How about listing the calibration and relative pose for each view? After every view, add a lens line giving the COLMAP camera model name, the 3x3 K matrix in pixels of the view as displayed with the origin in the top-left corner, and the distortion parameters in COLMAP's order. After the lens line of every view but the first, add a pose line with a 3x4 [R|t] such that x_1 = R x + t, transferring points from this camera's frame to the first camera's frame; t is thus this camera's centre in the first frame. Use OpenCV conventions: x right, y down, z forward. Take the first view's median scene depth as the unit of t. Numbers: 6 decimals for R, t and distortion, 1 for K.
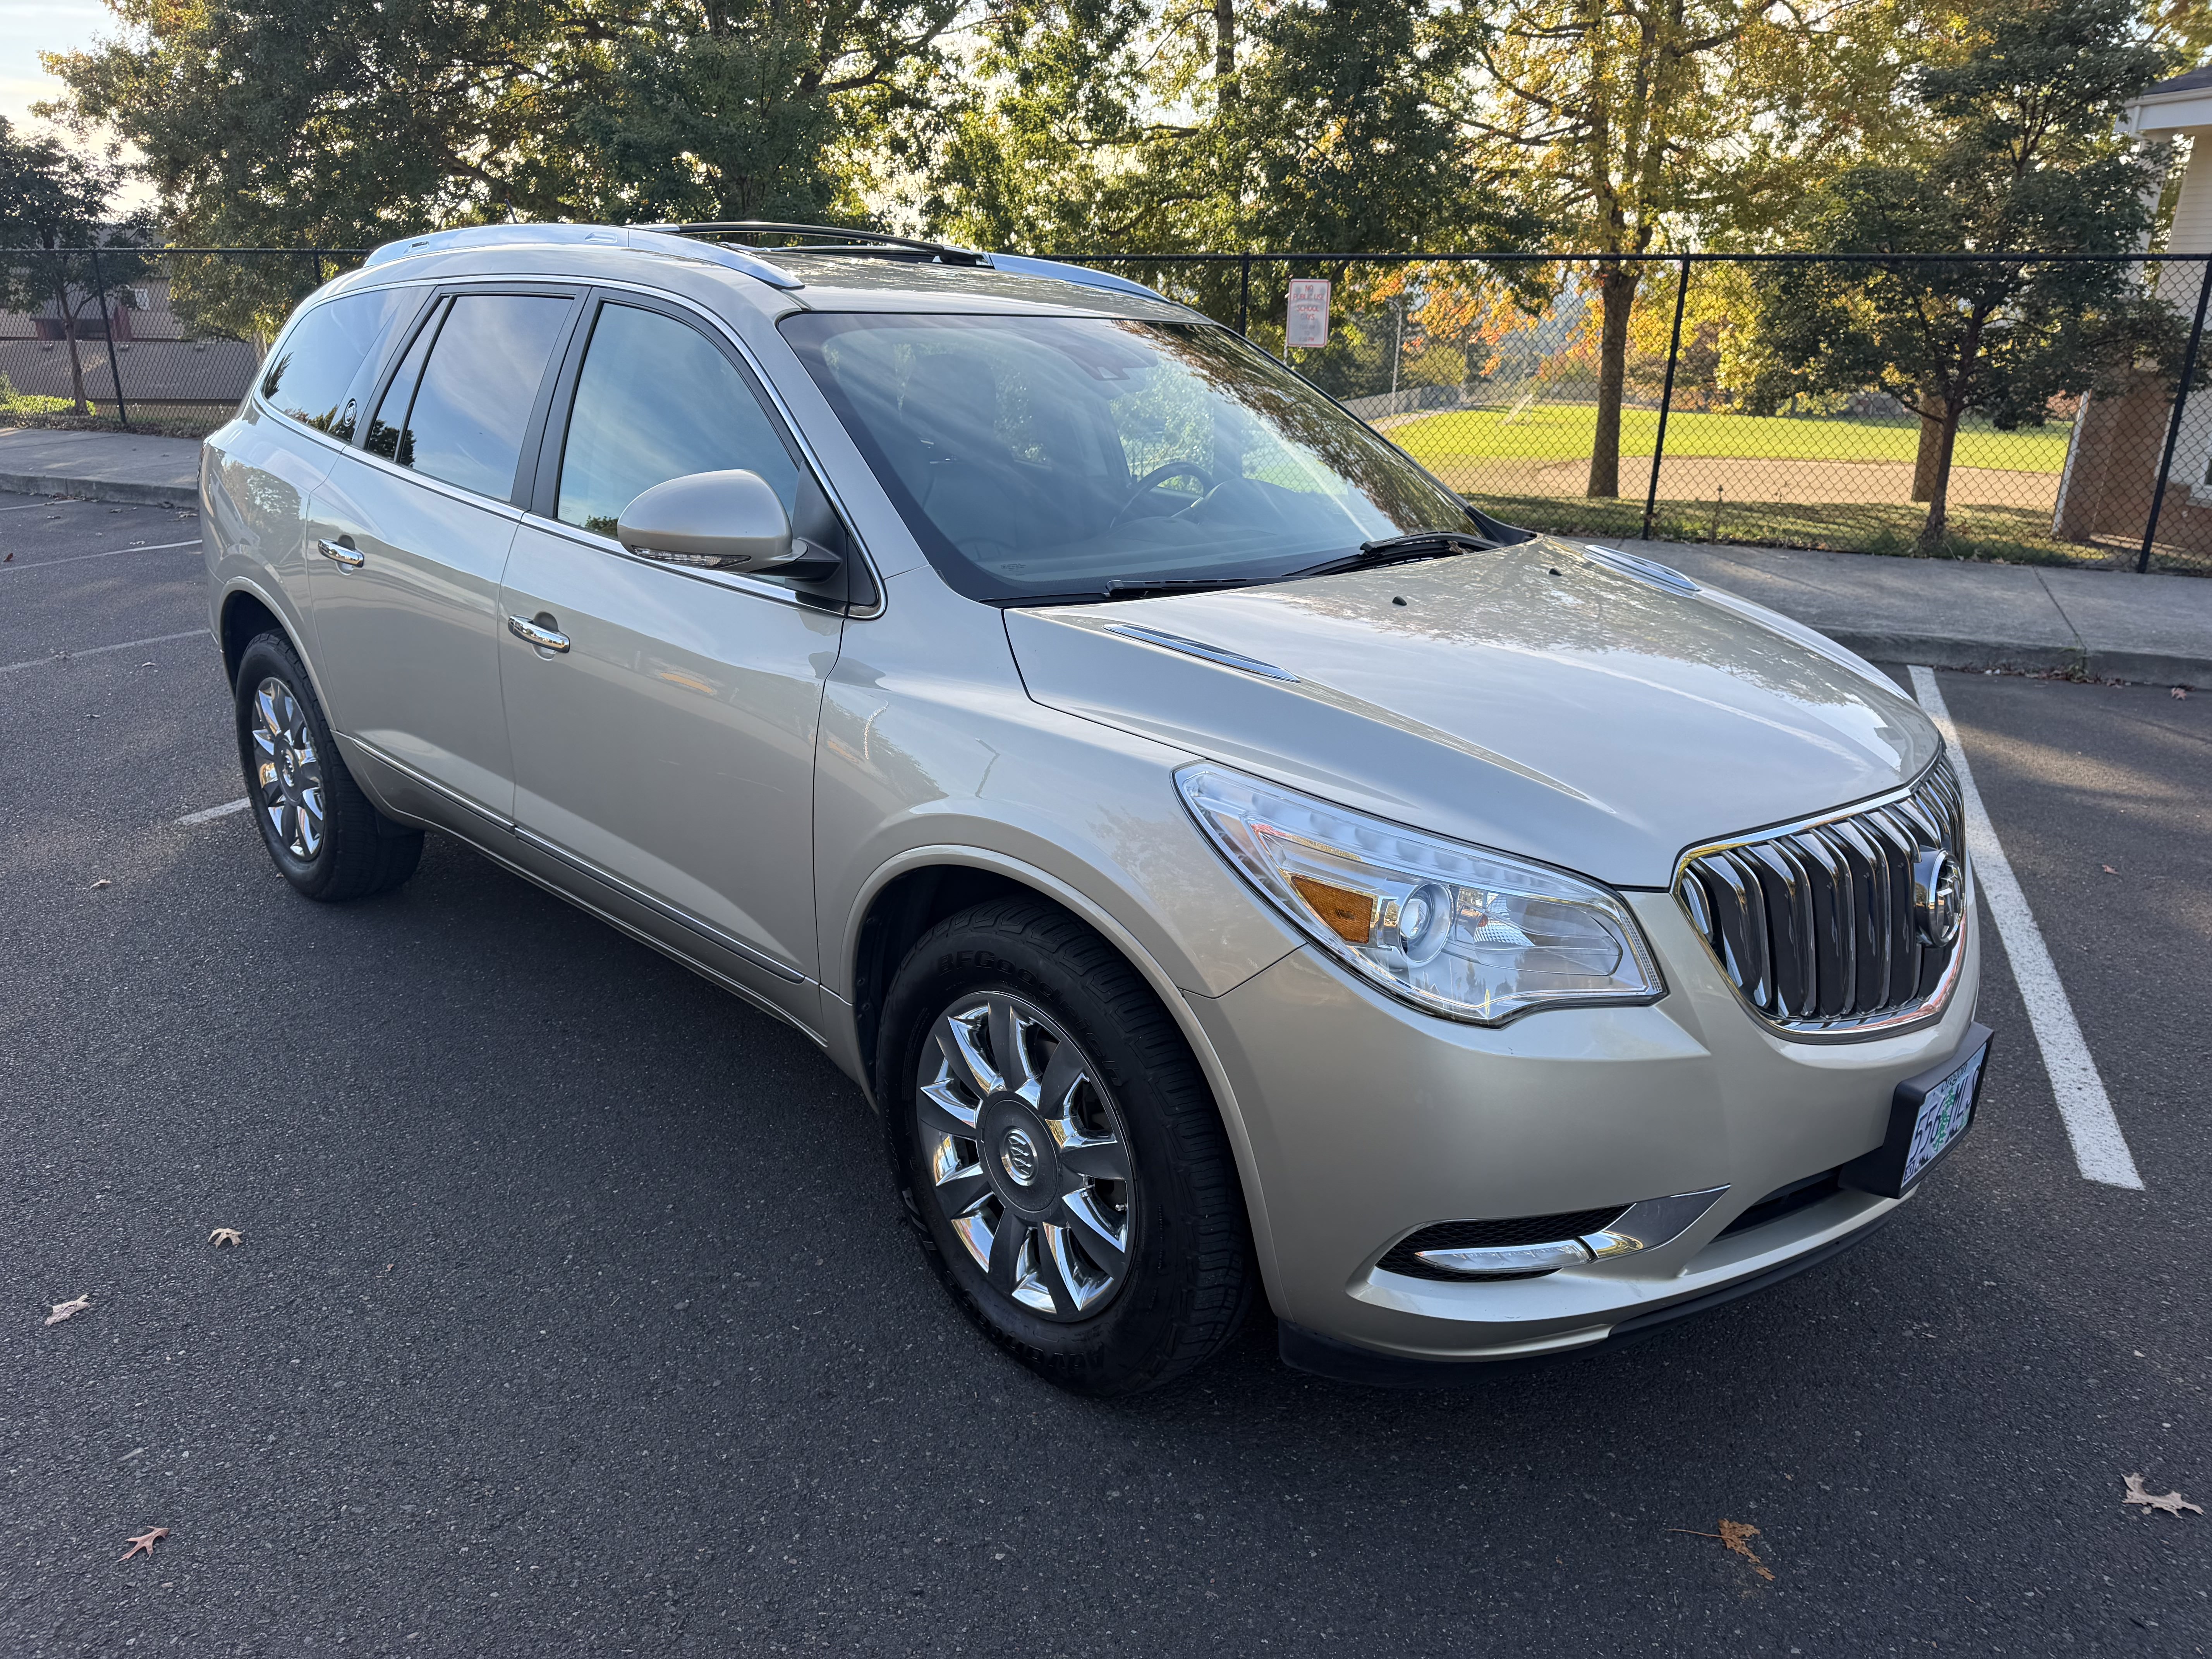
lens RADIAL K [[1584.1, 0, 1089.6], [0, 1584.1, 793.6], [0, 0, 1]] dist [0.038925, -0.036741]
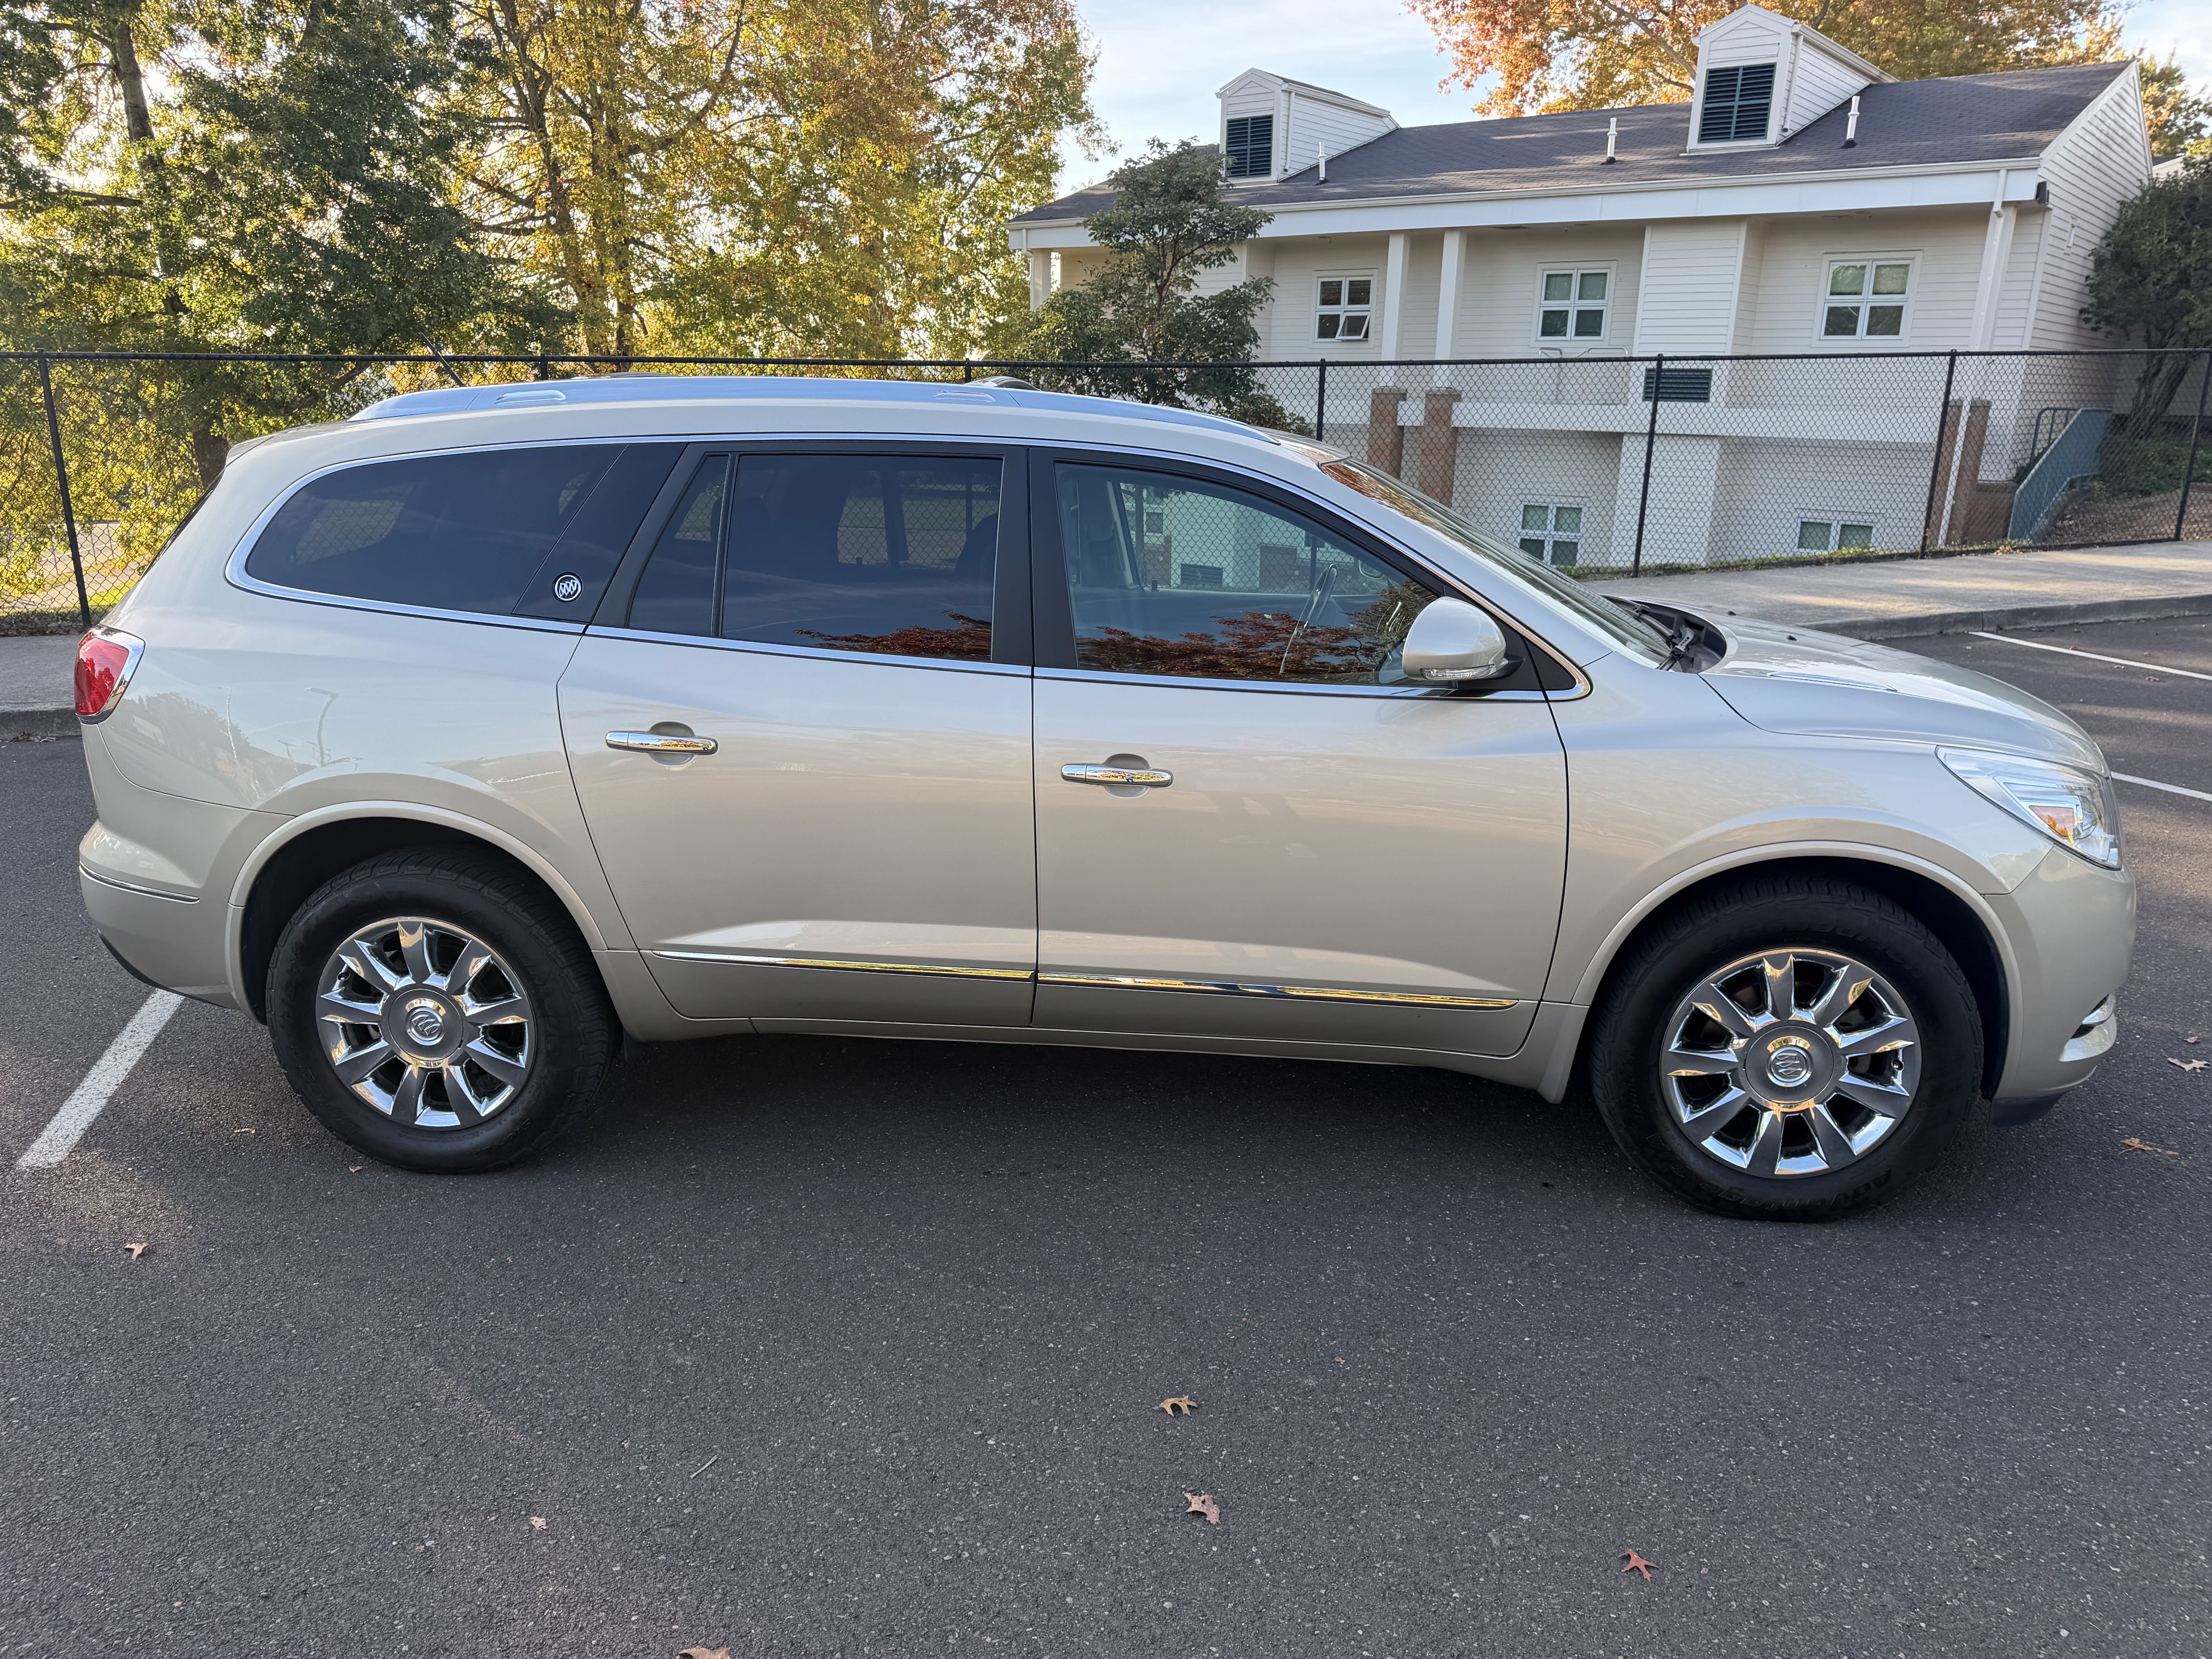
lens RADIAL K [[1579.2, 0, 1106.0], [0, 1579.2, 829.5], [0, 0, 1]] dist [0.018902, -0.017757]
pose [[0.775766, -0.184718, 0.603379, -0.297604], [0.199003, 0.979017, 0.043857, -0.034253], [-0.598820, 0.086052, 0.796248, 0.056798]]
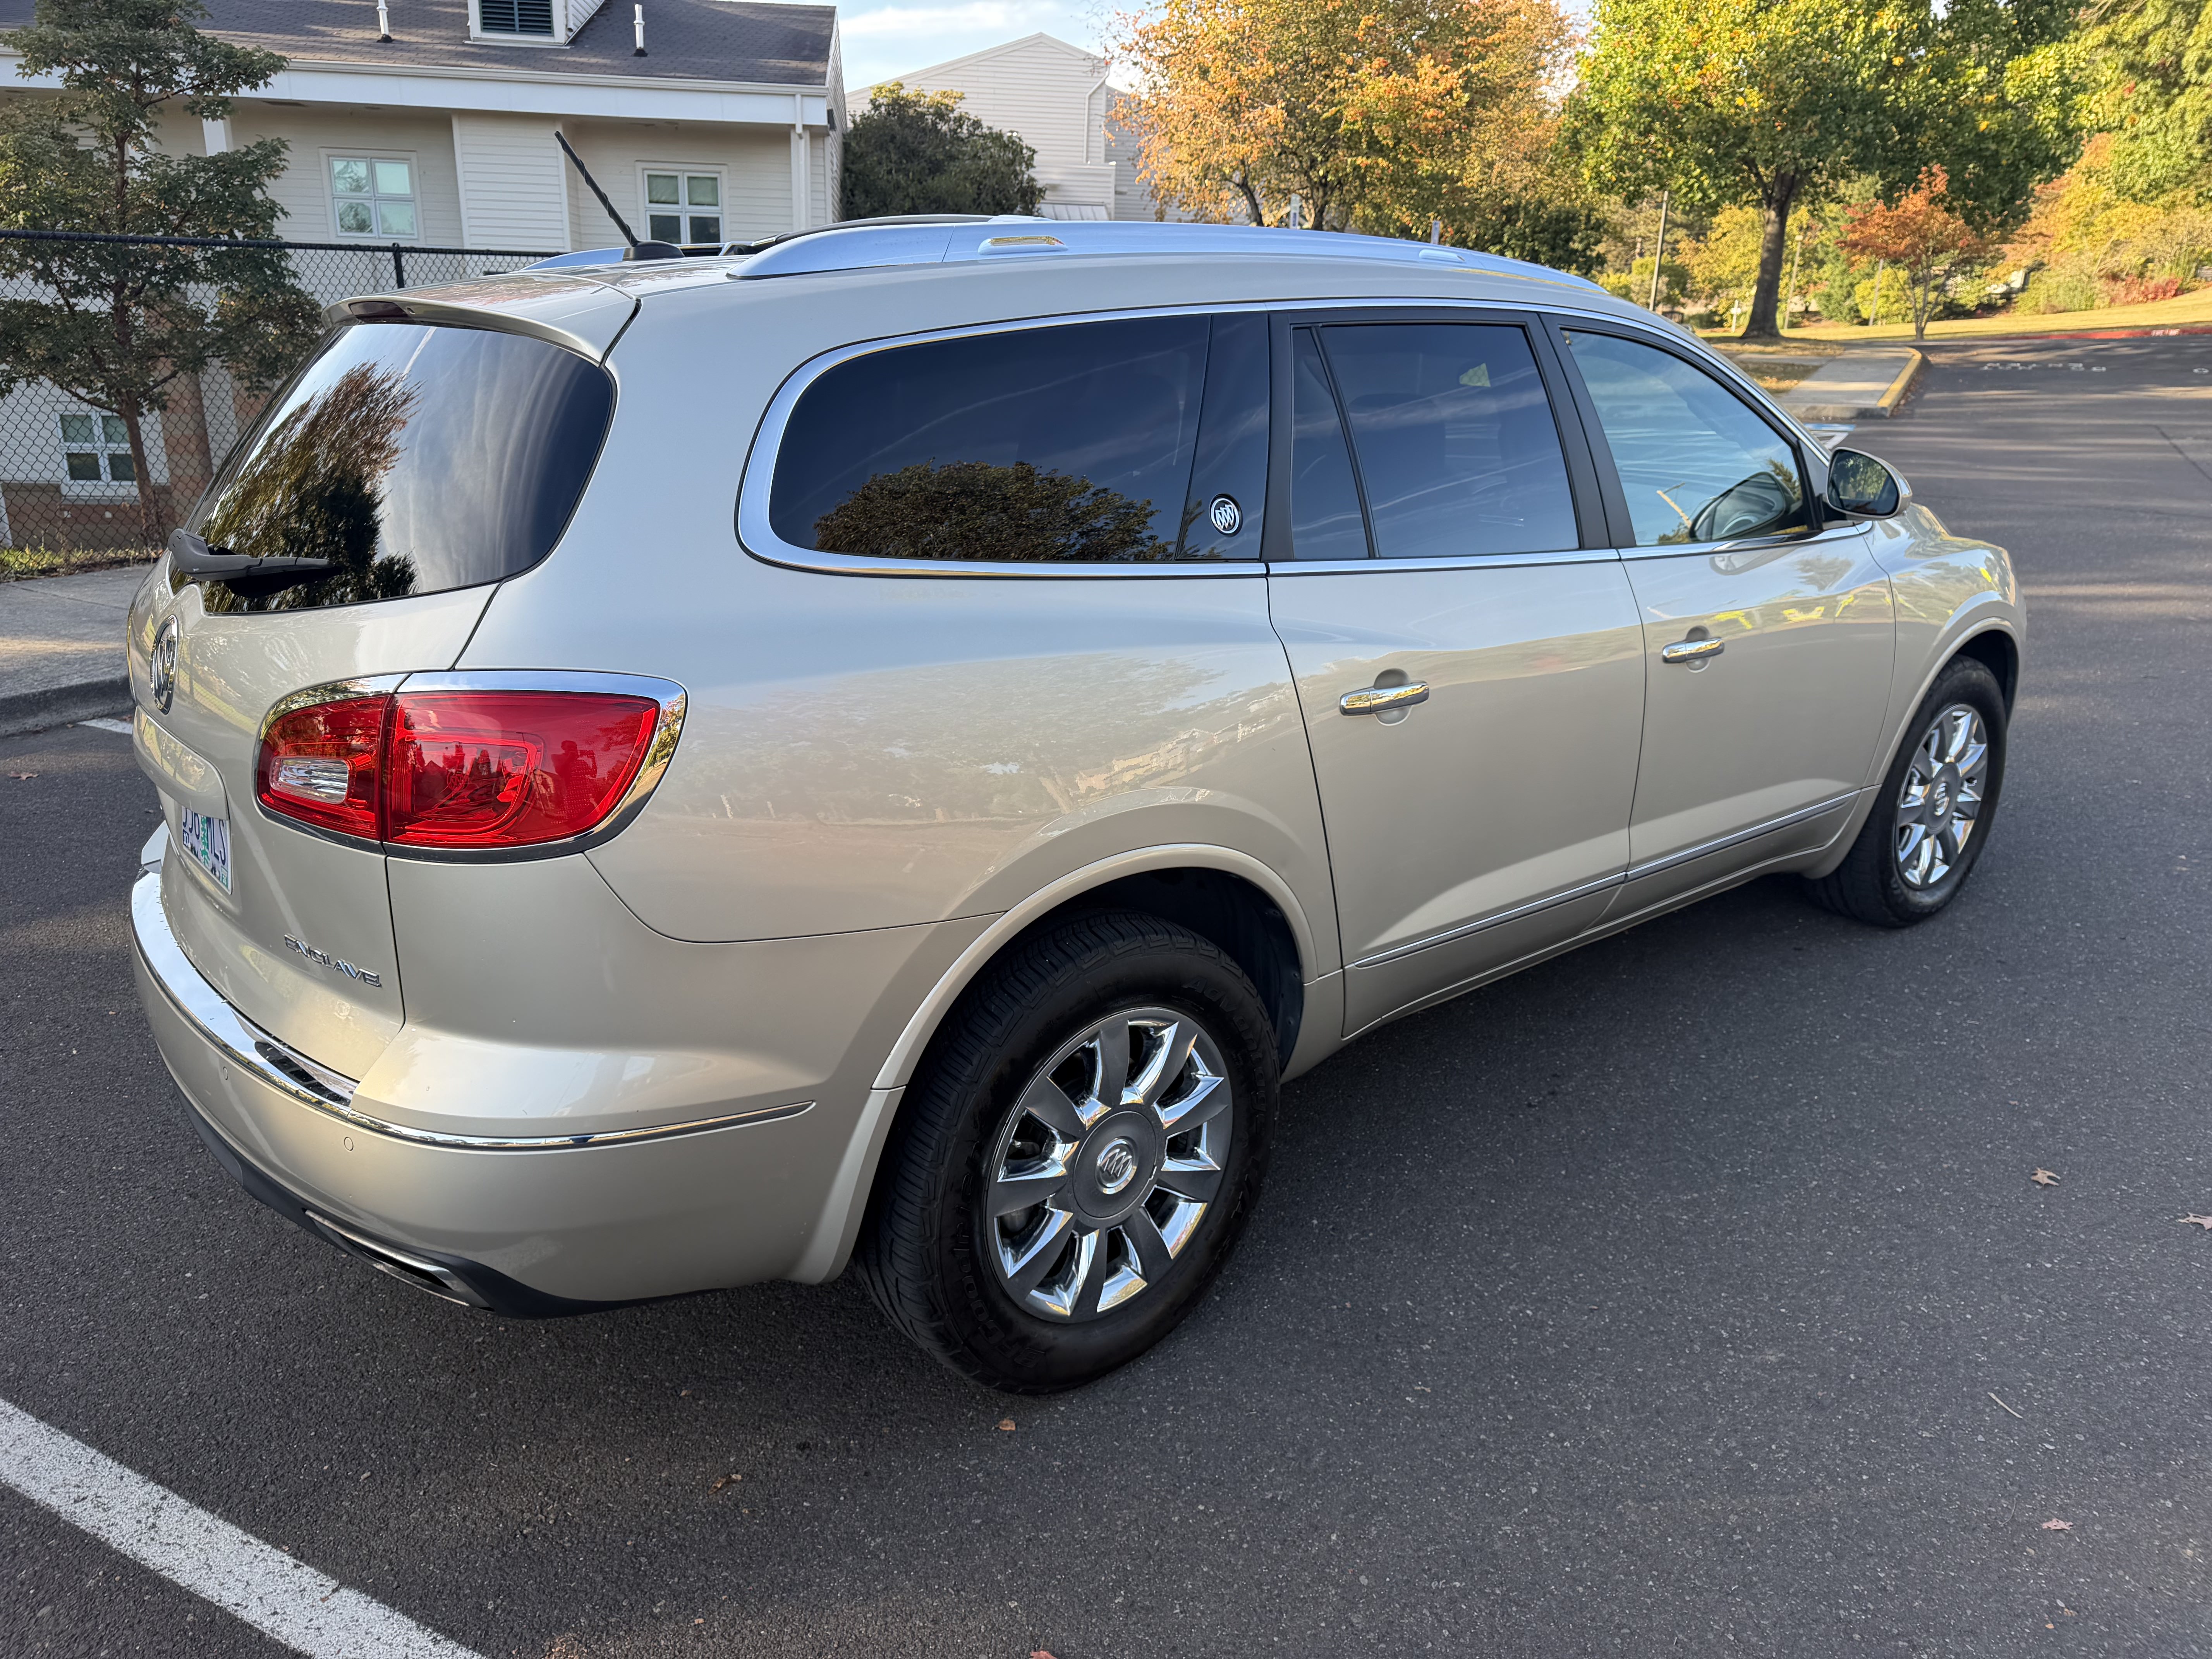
lens RADIAL K [[1579.2, 0, 1106.0], [0, 1579.2, 829.5], [0, 0, 1]] dist [0.018902, -0.017757]
pose [[0.079378, -0.325798, 0.942101, -0.419417], [0.286233, 0.912734, 0.291525, -0.124538], [-0.954866, 0.246520, 0.165706, 0.379348]]
